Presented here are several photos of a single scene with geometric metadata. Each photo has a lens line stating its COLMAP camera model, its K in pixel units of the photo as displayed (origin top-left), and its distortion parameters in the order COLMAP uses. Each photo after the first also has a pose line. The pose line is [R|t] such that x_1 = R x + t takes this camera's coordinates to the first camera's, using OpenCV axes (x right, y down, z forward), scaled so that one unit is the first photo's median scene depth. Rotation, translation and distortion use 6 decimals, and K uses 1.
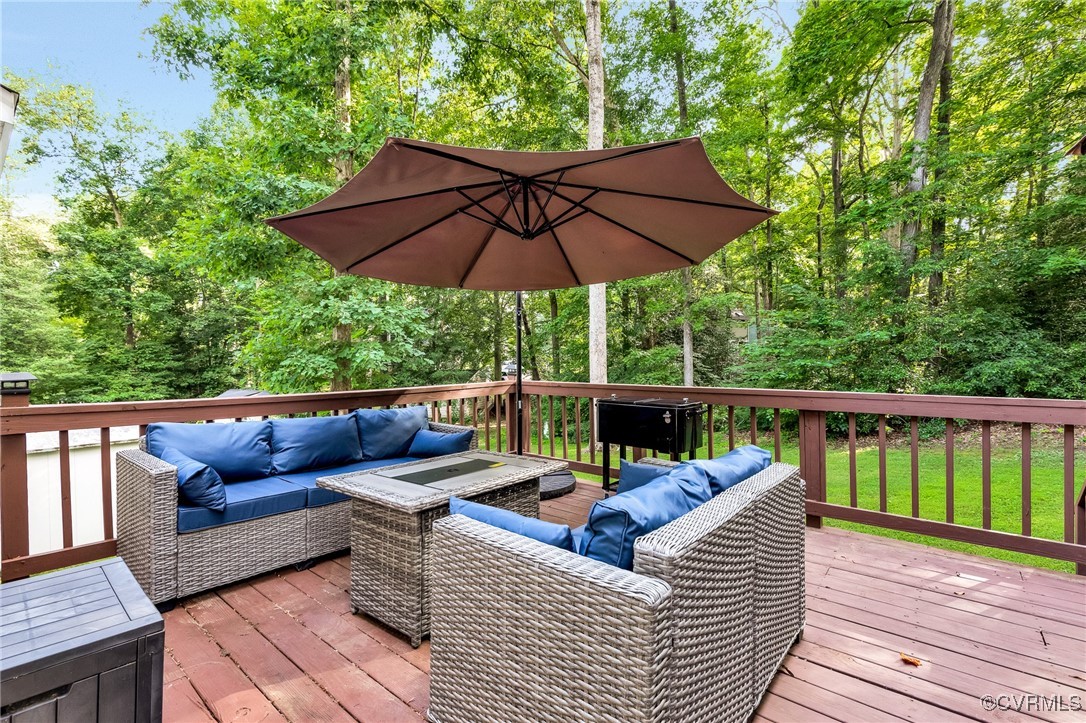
lens RADIAL K [[485.3, 0, 543.0], [0, 485.3, 361.5], [0, 0, 1]] dist [0.003246, 0.000900]
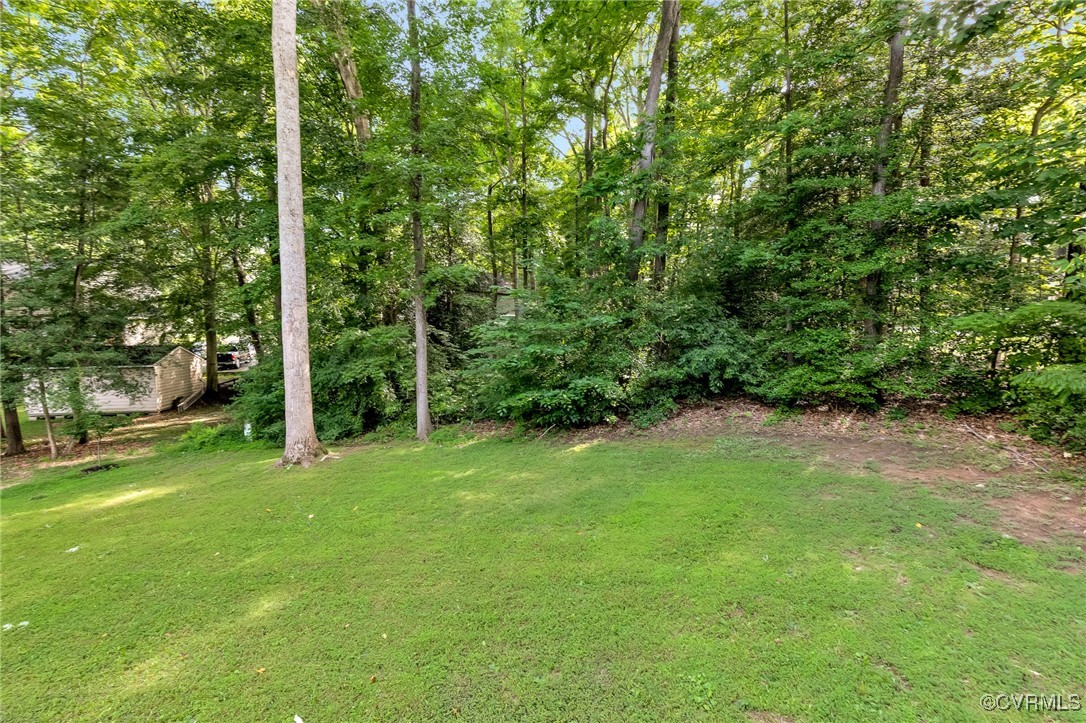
lens RADIAL K [[485.3, 0, 543.0], [0, 485.3, 361.5], [0, 0, 1]] dist [0.003246, 0.000900]
pose [[0.909738, -0.014459, 0.414930, 0.183768], [-0.011398, 0.998147, 0.059773, -0.027583], [-0.415025, -0.059107, 0.907888, 0.194044]]
